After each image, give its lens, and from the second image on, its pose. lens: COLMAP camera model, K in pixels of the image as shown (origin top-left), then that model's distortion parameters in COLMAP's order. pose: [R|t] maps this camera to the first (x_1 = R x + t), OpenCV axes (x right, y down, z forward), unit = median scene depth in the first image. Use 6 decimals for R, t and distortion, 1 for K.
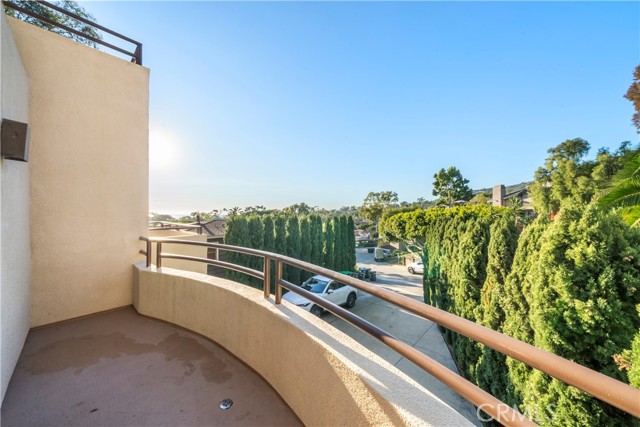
lens RADIAL K [[221.6, 0, 319.1], [0, 221.6, 214.8], [0, 0, 1]] dist [-0.008778, 0.000555]
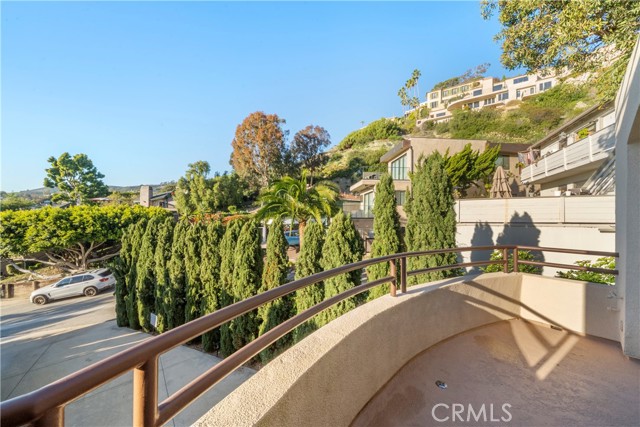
lens RADIAL K [[221.6, 0, 316.6], [0, 221.6, 215.0], [0, 0, 1]] dist [-0.008778, 0.000555]
pose [[0.120001, 0.008092, 0.992741, -0.127412], [-0.008784, 0.999936, -0.007089, -0.001400], [-0.992735, -0.007870, 0.120065, 0.116710]]
